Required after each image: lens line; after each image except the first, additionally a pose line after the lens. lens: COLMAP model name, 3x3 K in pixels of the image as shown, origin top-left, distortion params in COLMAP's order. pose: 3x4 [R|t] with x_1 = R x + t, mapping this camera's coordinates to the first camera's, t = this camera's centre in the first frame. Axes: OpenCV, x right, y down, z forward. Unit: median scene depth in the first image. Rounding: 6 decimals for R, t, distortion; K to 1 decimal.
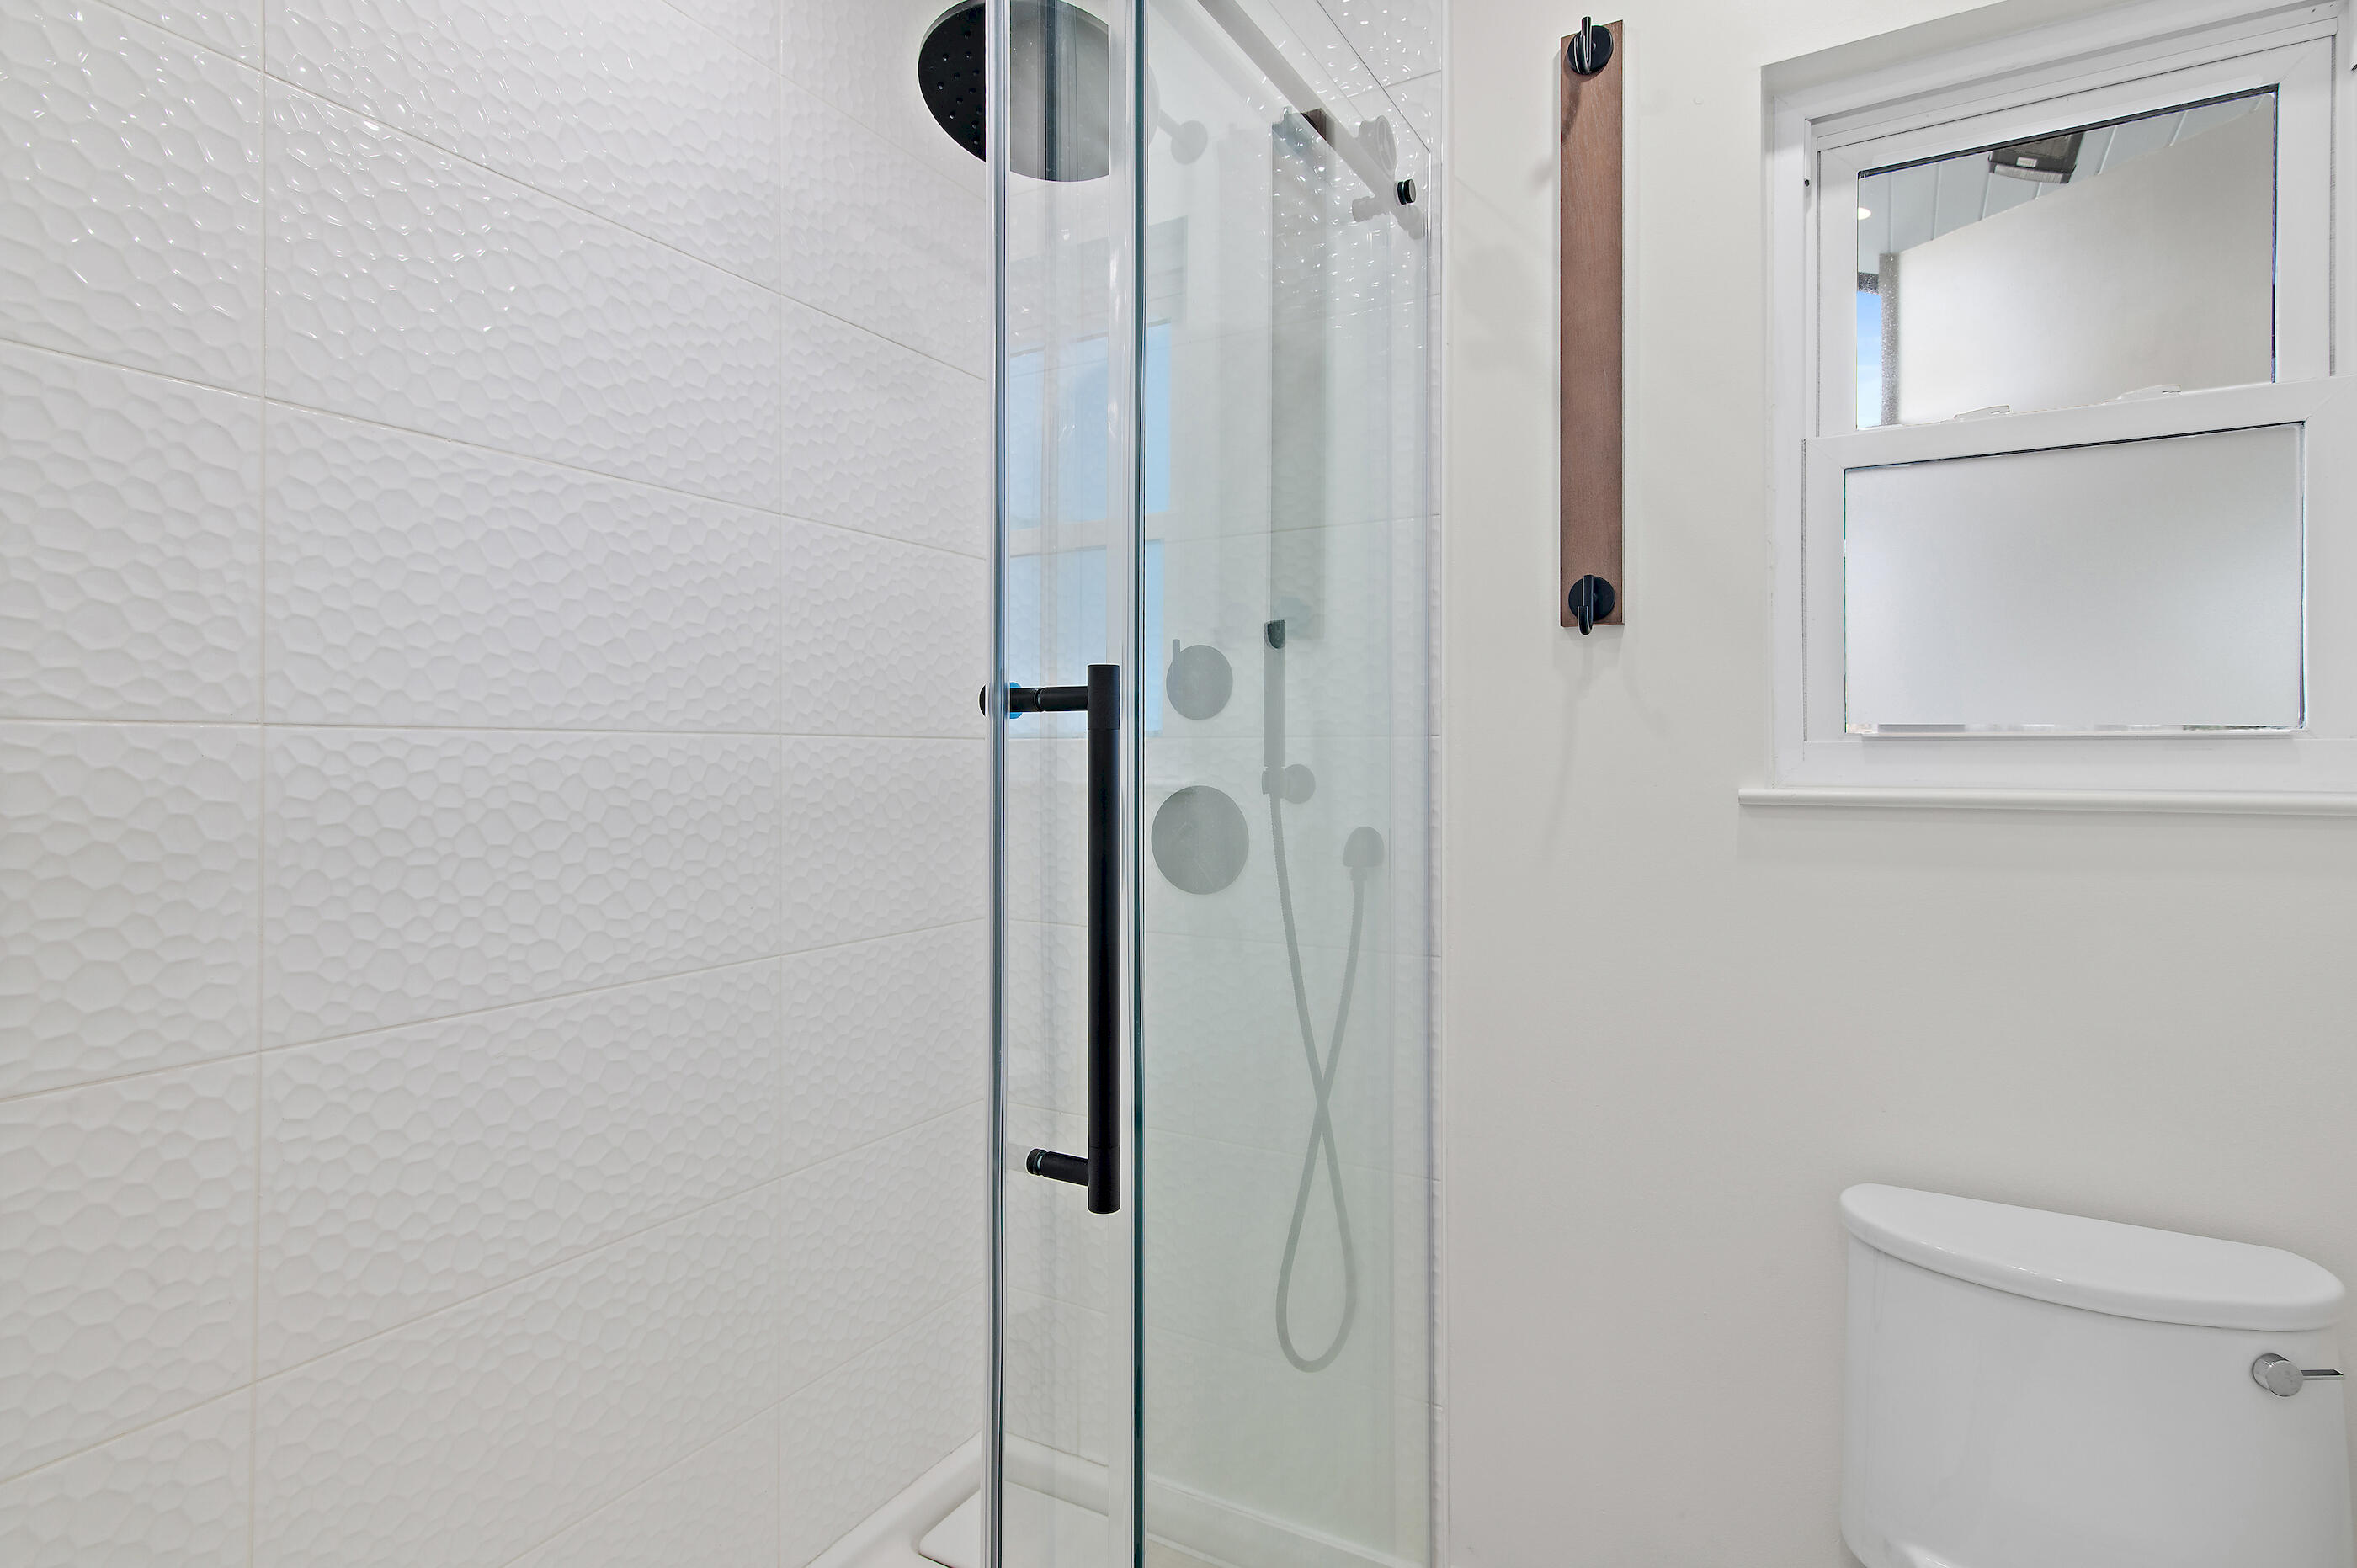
lens RADIAL K [[1175.7, 0, 1182.6], [0, 1175.7, 760.7], [0, 0, 1]] dist [0.000182, 0.000030]
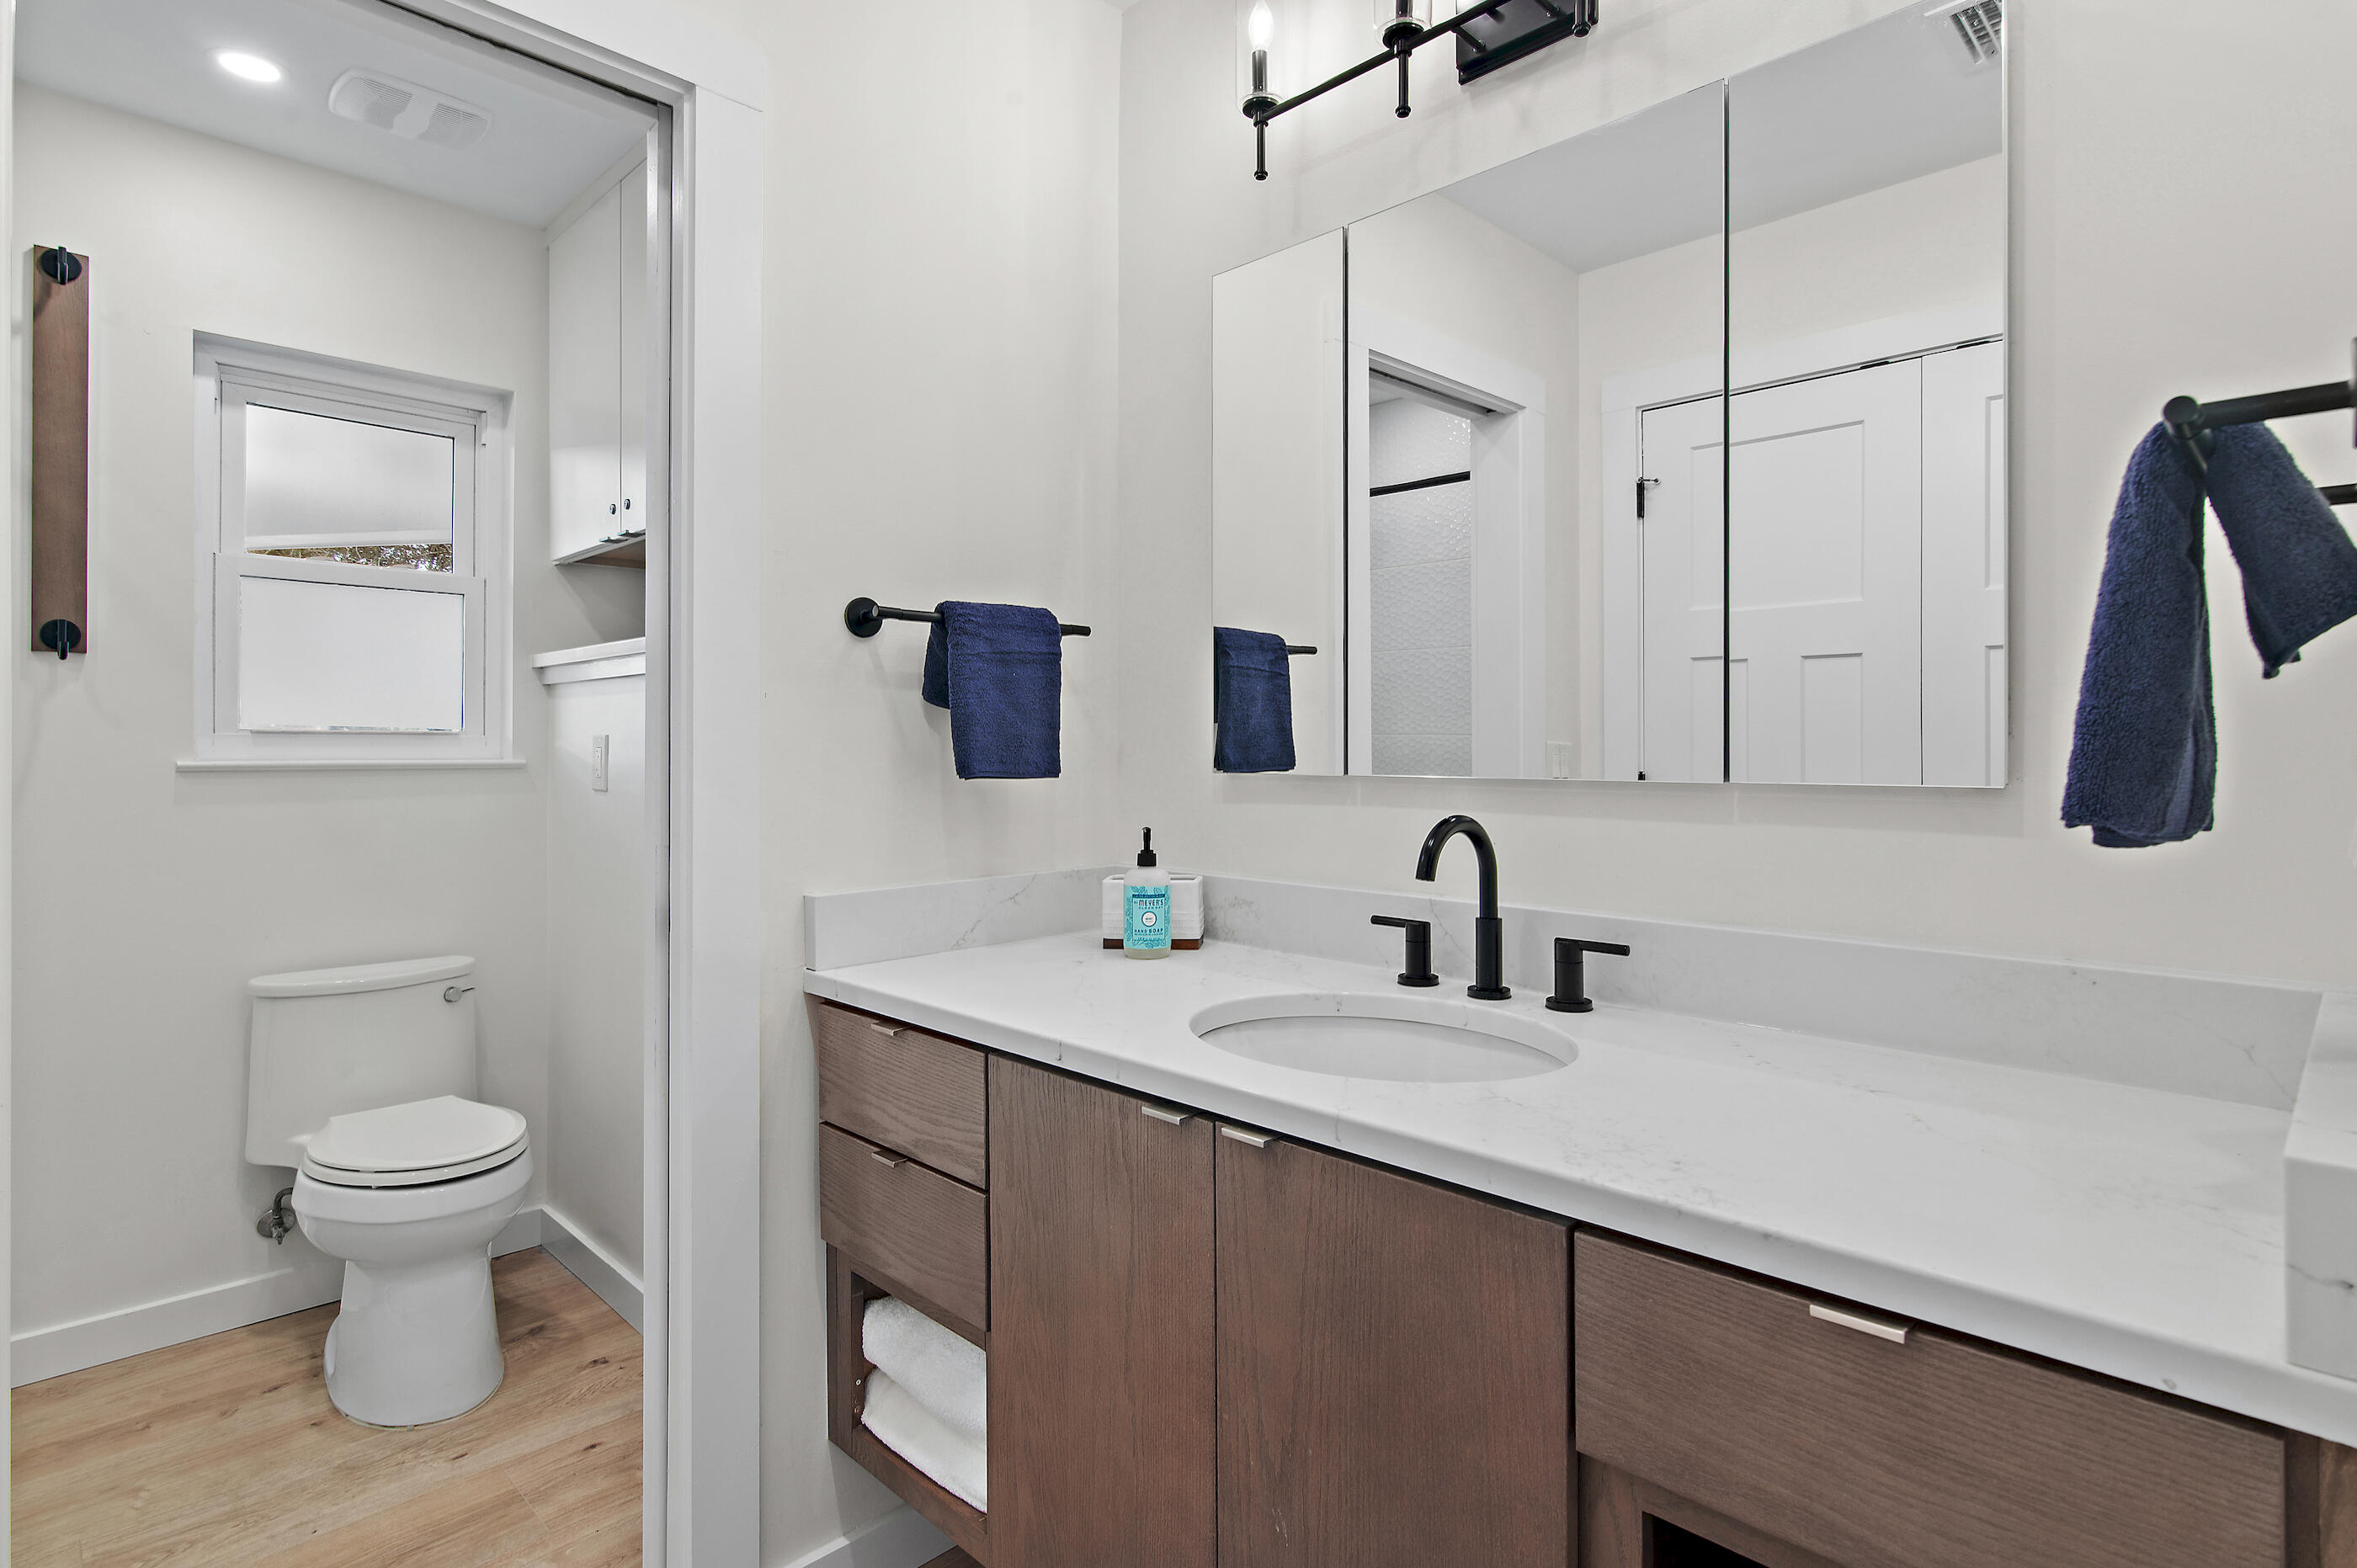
lens RADIAL K [[1175.7, 0, 1182.6], [0, 1175.7, 760.7], [0, 0, 1]] dist [0.000182, 0.000030]
pose [[0.263592, 0.005367, 0.964619, -0.719986], [-0.006694, 0.999971, -0.003734, 0.019167], [-0.964611, -0.005473, 0.263620, -0.771638]]
